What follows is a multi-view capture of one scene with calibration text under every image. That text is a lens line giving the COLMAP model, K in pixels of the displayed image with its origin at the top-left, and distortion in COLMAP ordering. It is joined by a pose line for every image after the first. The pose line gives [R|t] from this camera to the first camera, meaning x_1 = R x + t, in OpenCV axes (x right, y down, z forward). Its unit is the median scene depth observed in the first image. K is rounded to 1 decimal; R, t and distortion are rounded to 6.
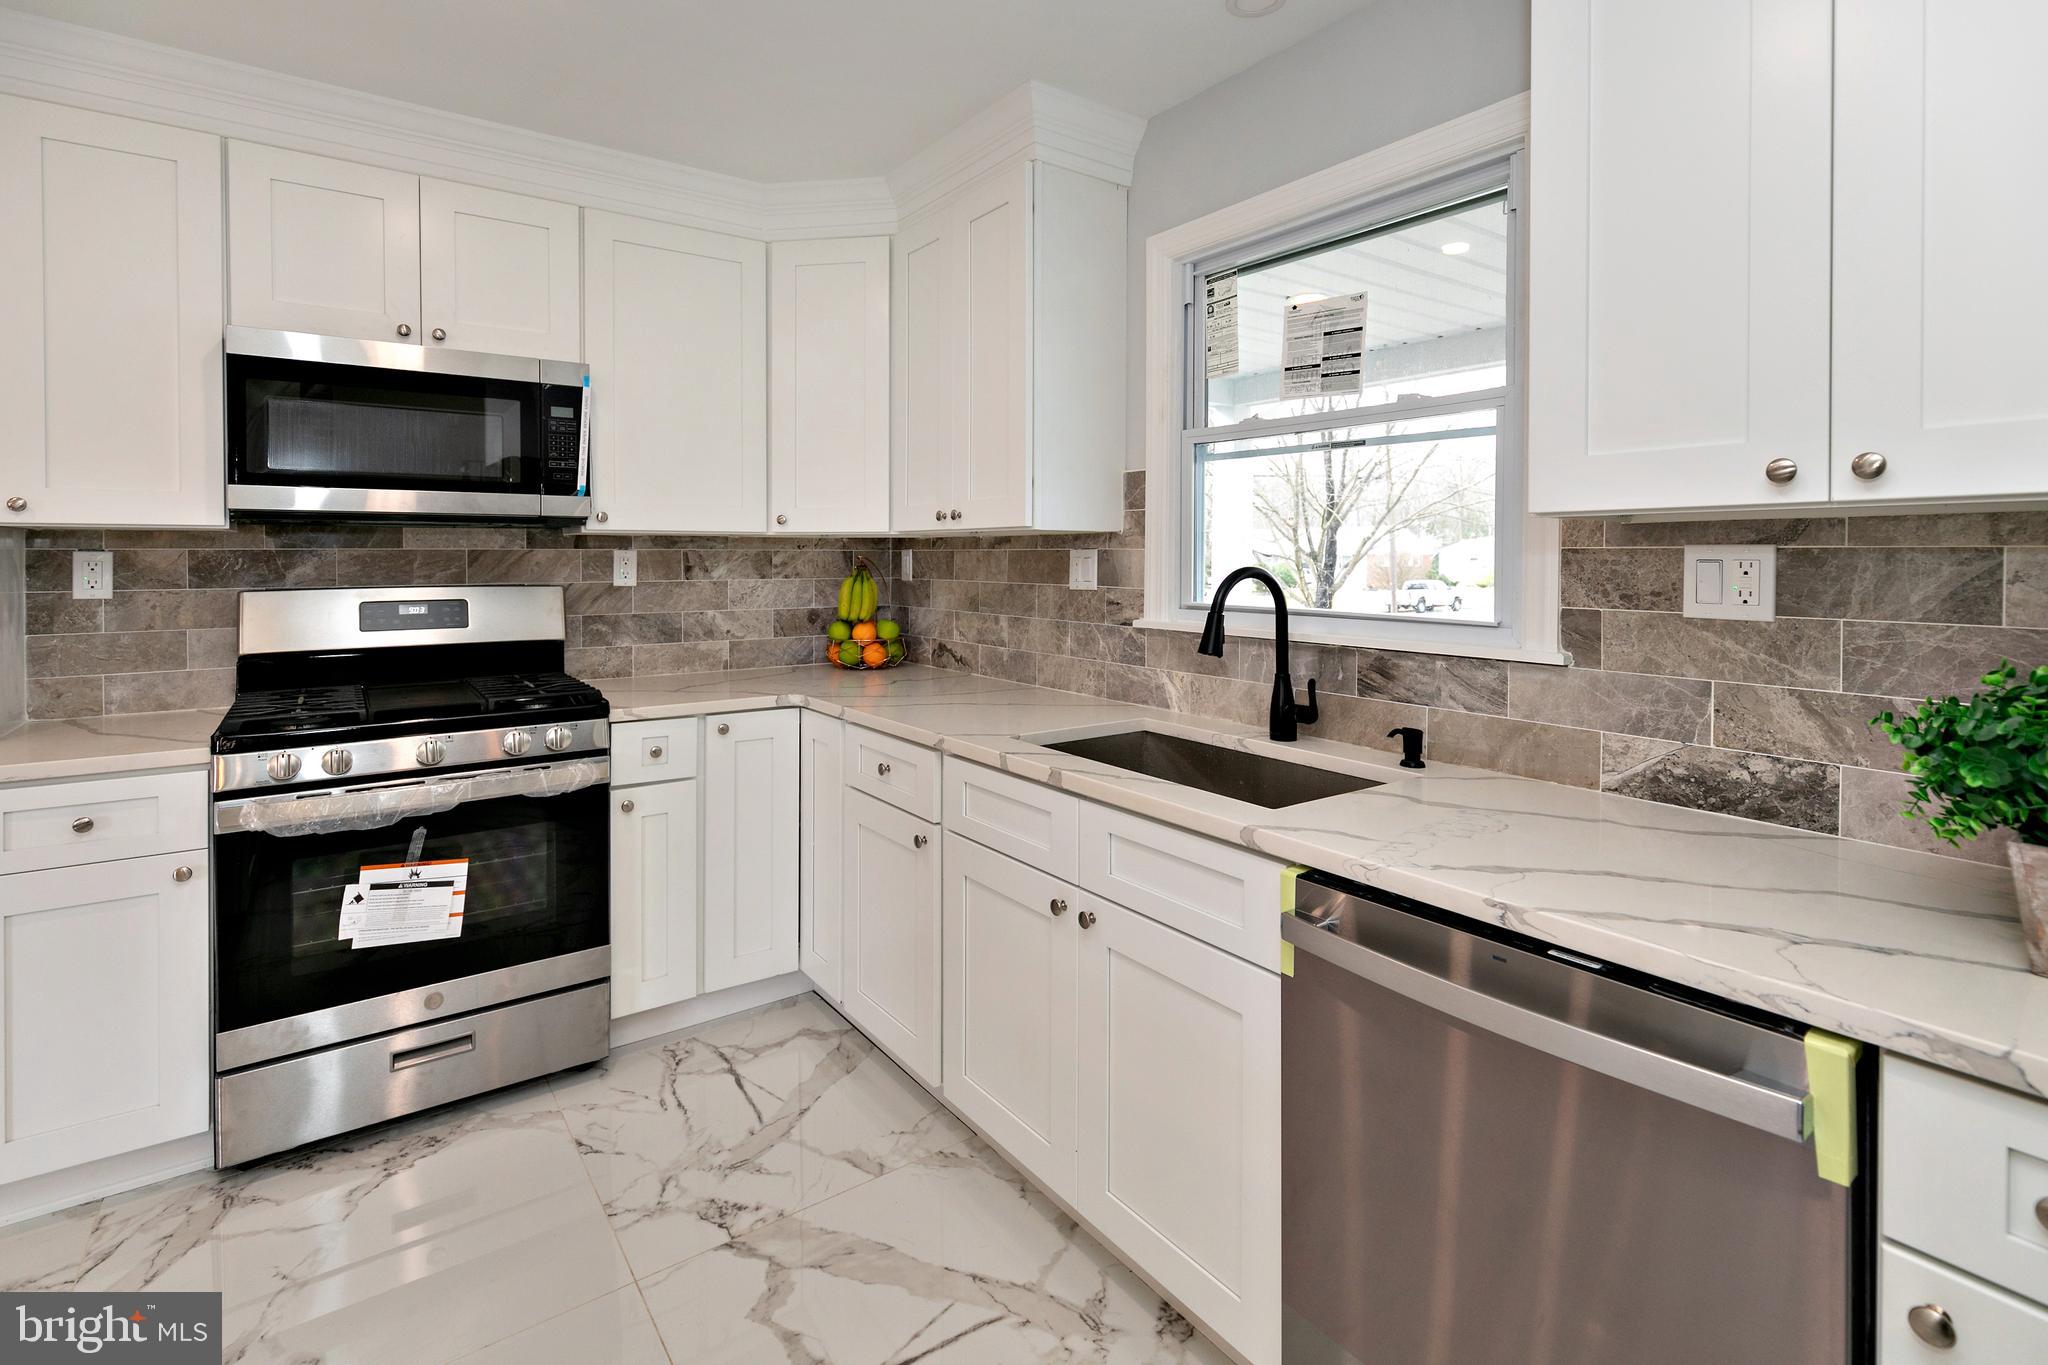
lens RADIAL K [[965.2, 0, 1014.1], [0, 965.2, 575.3], [0, 0, 1]] dist [0.014990, -0.001530]
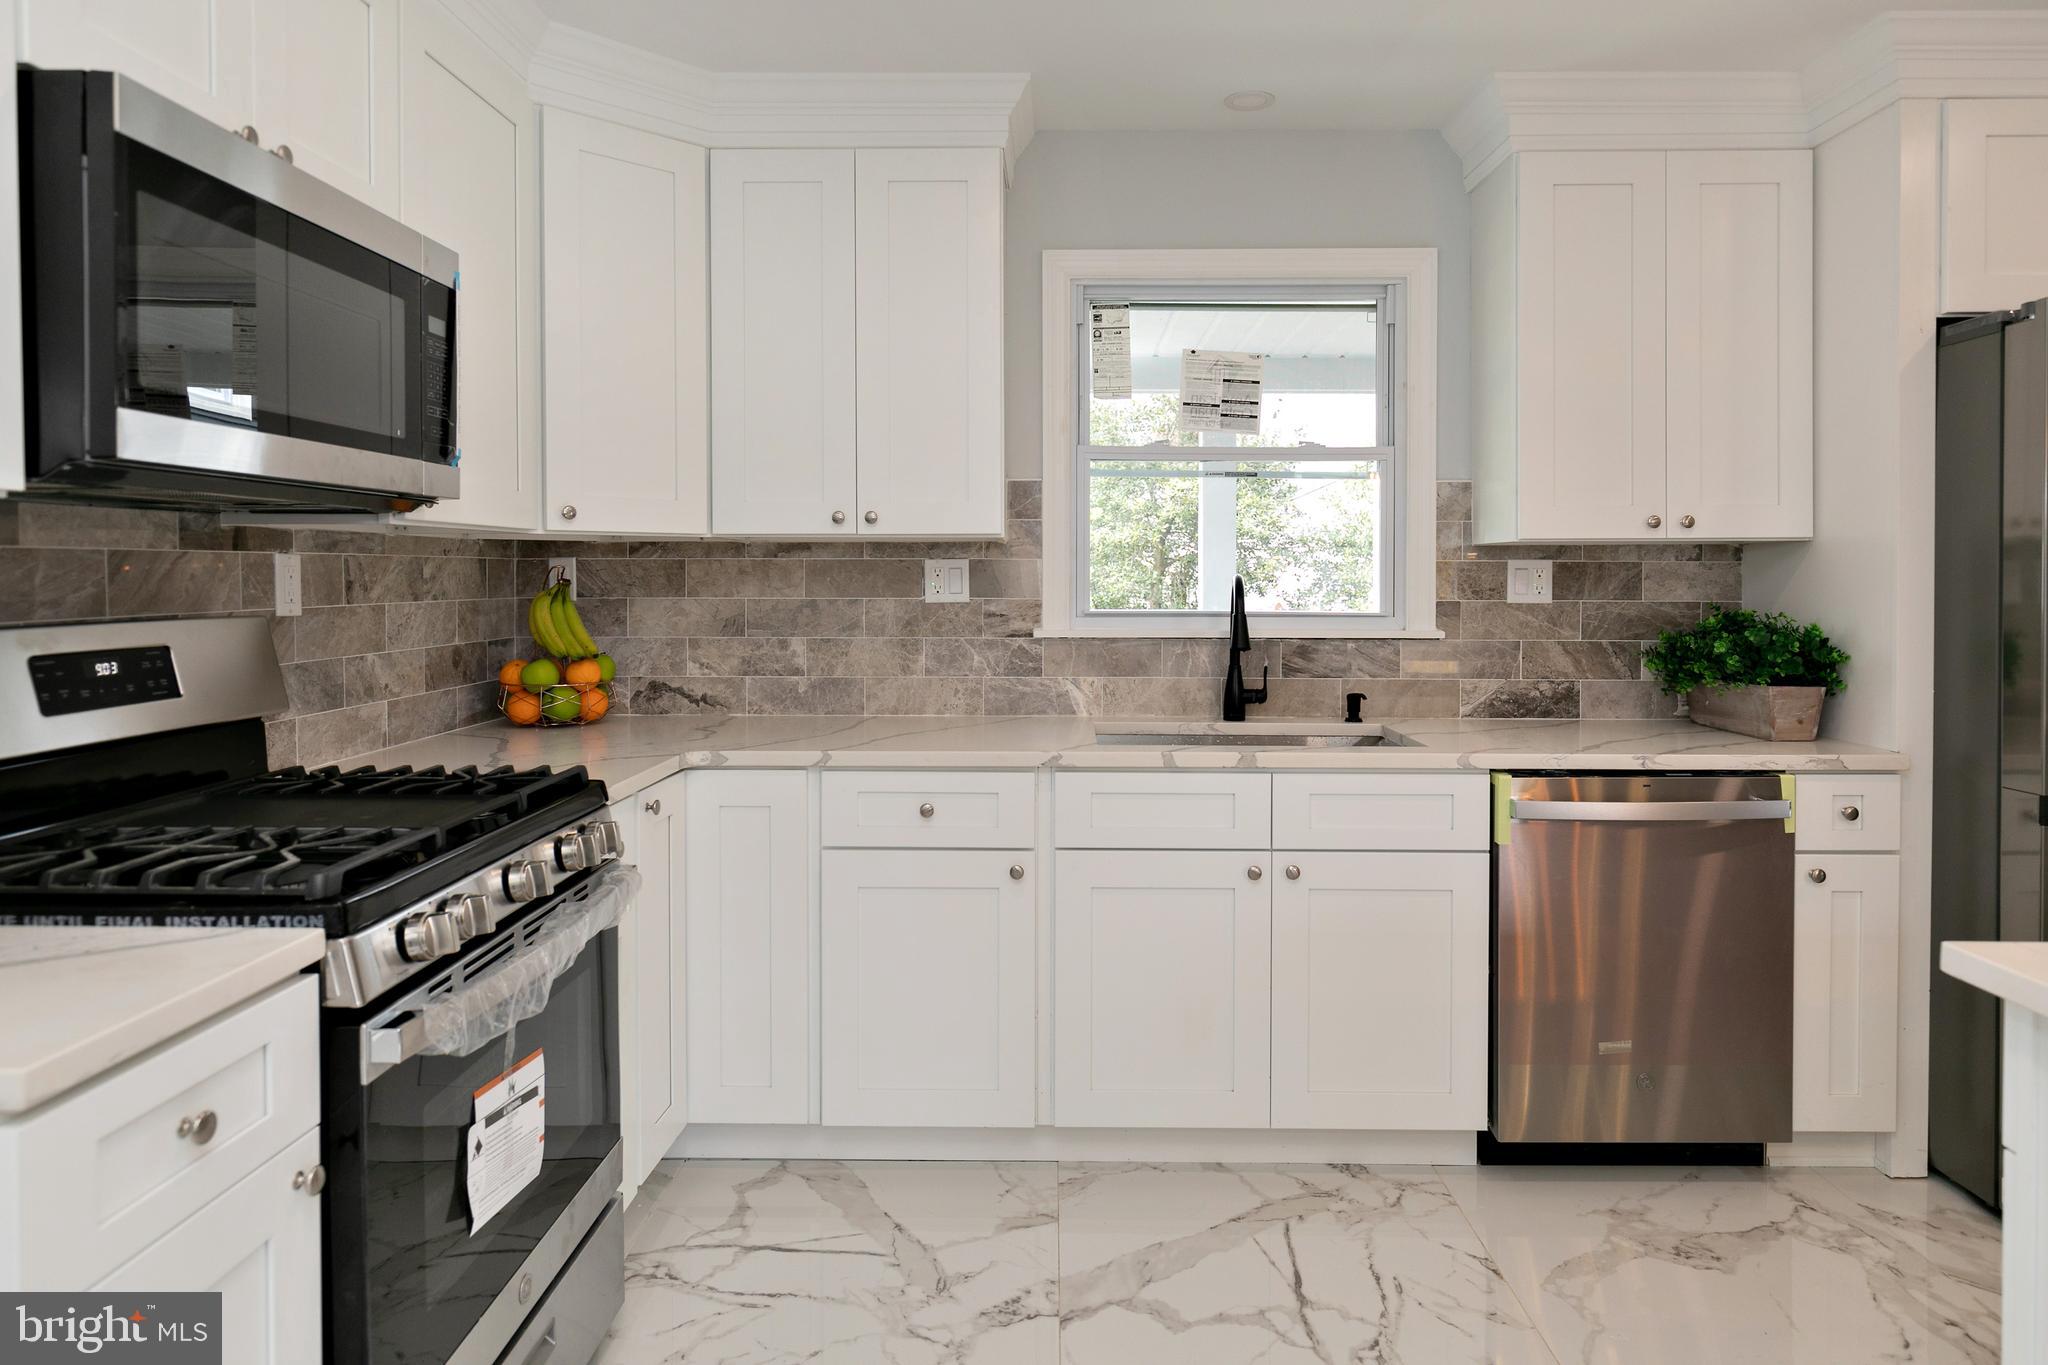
lens RADIAL K [[1207.9, 0, 1078.6], [0, 1207.9, 599.3], [0, 0, 1]] dist [0.001907, 0.000775]
pose [[0.591282, -0.018677, 0.806249, -0.900686], [0.016352, 0.999804, 0.011168, 0.000918], [-0.806299, 0.006581, 0.591471, 0.239729]]
